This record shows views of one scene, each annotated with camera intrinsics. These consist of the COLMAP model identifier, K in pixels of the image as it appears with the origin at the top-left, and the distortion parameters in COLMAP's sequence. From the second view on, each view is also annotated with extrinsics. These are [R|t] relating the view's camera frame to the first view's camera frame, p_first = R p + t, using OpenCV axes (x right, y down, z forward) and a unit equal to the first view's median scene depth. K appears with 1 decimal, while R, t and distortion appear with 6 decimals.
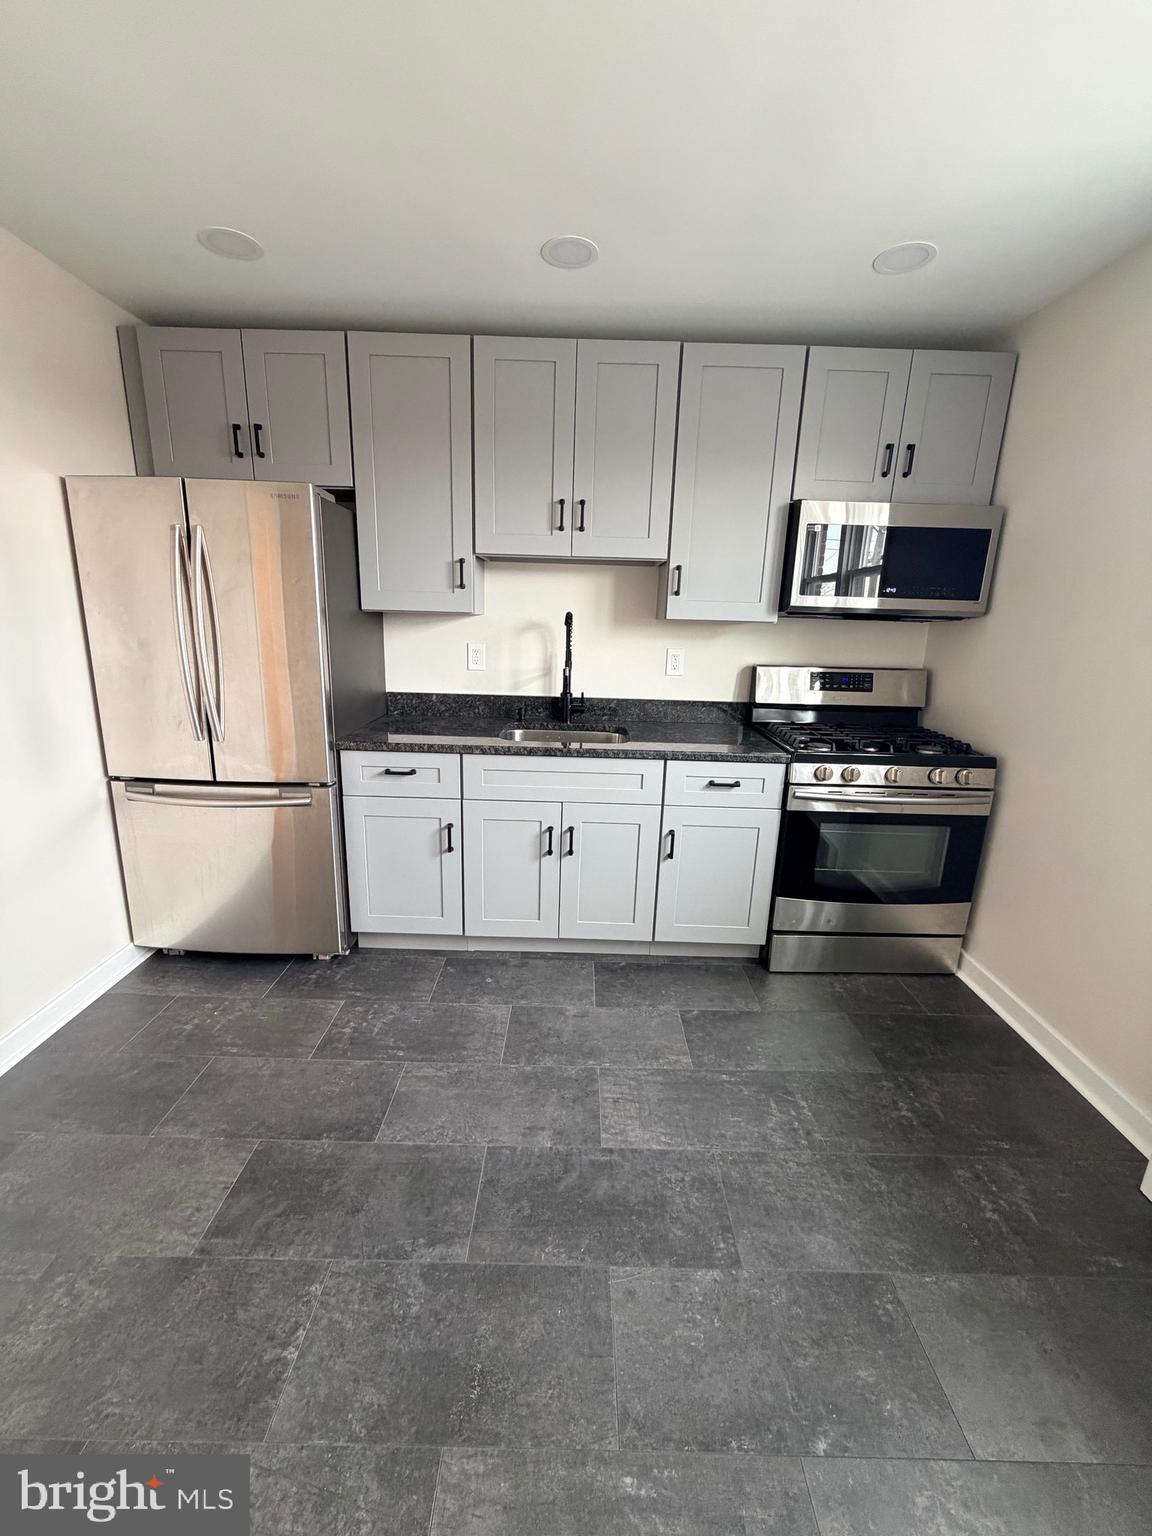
lens RADIAL K [[611.6, 0, 576.0], [0, 611.6, 768.0], [0, 0, 1]] dist [-0.000502, -0.000413]
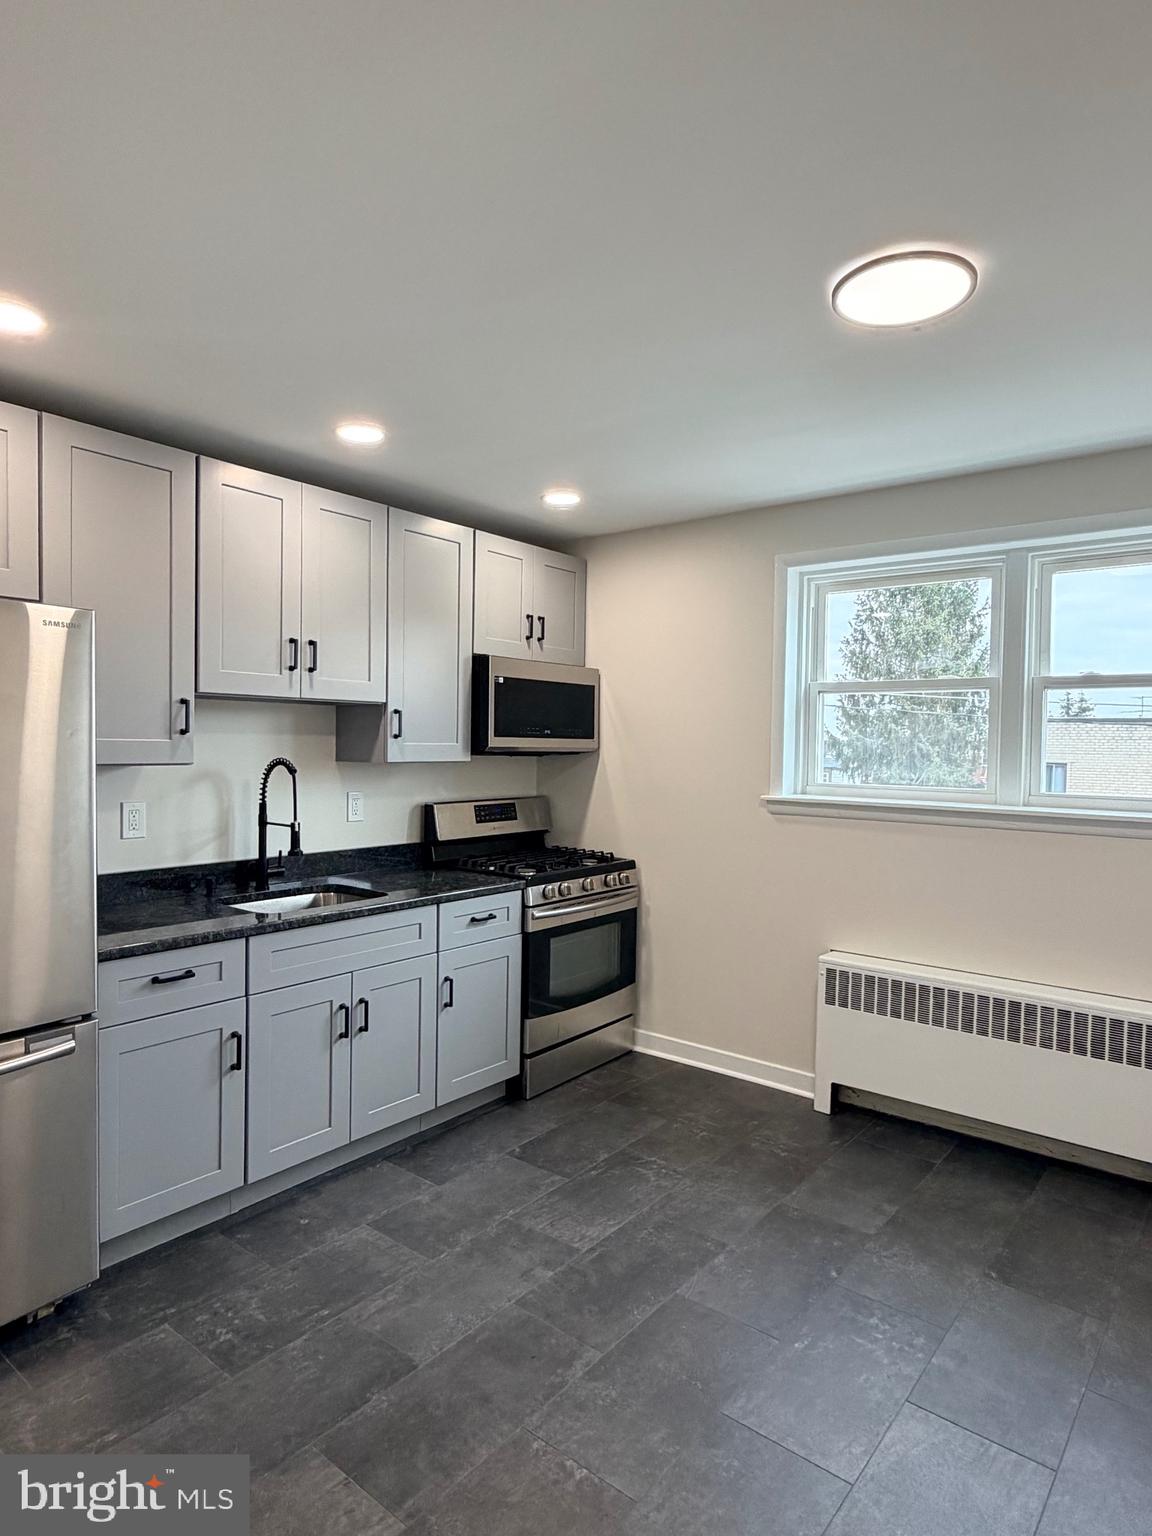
lens RADIAL K [[919.3, 0, 576.0], [0, 919.3, 768.0], [0, 0, 1]] dist [-0.003683, 0.001774]
pose [[0.617481, -0.042195, 0.785453, -0.845269], [0.196078, 0.975295, -0.101752, -0.031616], [-0.761755, 0.216840, 0.610499, -0.109952]]
